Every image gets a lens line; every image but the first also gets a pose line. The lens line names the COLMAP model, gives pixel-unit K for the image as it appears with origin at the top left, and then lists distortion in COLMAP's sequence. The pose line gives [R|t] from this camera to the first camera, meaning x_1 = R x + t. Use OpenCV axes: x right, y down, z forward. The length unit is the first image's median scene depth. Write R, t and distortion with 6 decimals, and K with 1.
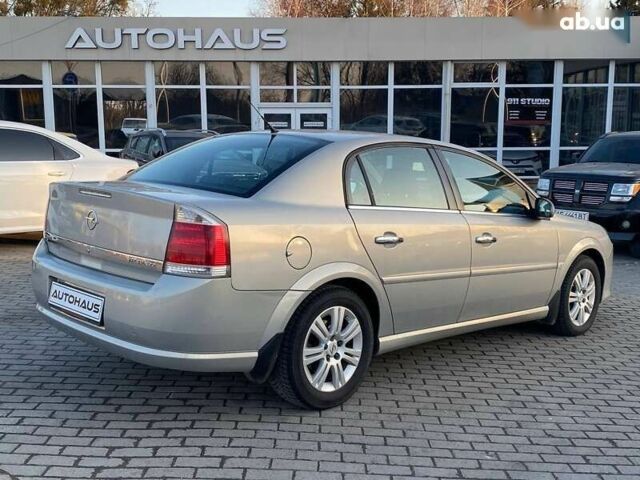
lens RADIAL K [[739.5, 0, 320.0], [0, 739.5, 240.0], [0, 0, 1]] dist [0.132762, -0.337857]
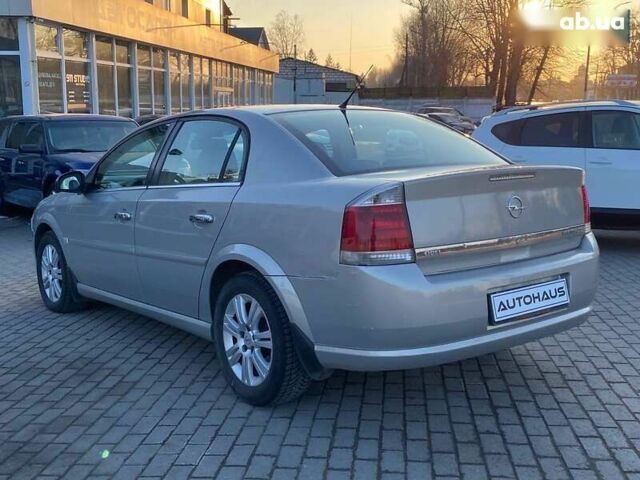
lens RADIAL K [[739.5, 0, 320.0], [0, 739.5, 240.0], [0, 0, 1]] dist [0.132762, -0.337857]
pose [[0.119330, -0.182402, 0.975956, -0.444360], [0.153329, 0.974573, 0.163395, -0.062489], [-0.980944, 0.130145, 0.144264, 0.408060]]
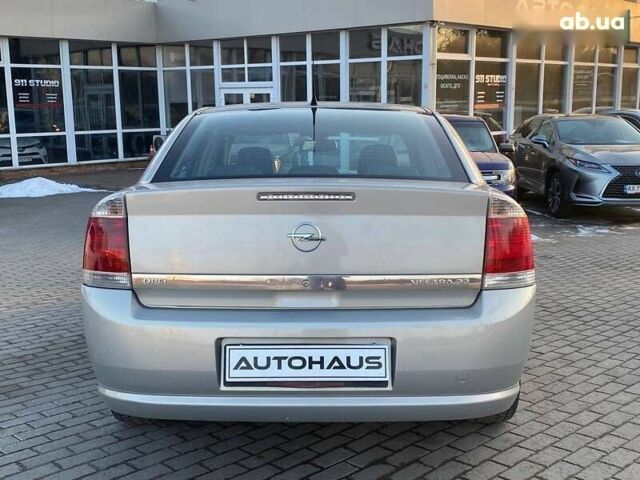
lens RADIAL K [[739.5, 0, 320.0], [0, 739.5, 240.0], [0, 0, 1]] dist [0.132762, -0.337857]
pose [[0.713274, -0.136142, 0.687535, -0.275929], [0.123887, 0.989997, 0.067508, -0.024857], [-0.689849, 0.037025, 0.723006, 0.191439]]
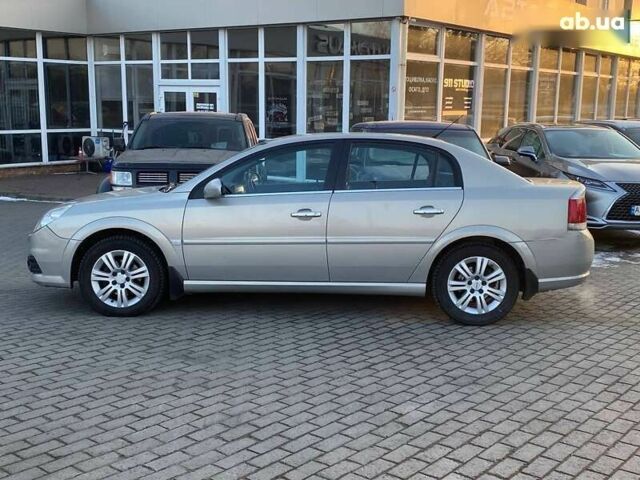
lens RADIAL K [[730.8, 0, 320.0], [0, 730.8, 240.0], [0, 0, 1]] dist [0.132105, -0.354384]
pose [[0.647948, -0.130158, 0.750482, -0.171359], [0.111105, 0.990904, 0.075930, -0.049605], [-0.753538, 0.034183, 0.656515, 0.358065]]
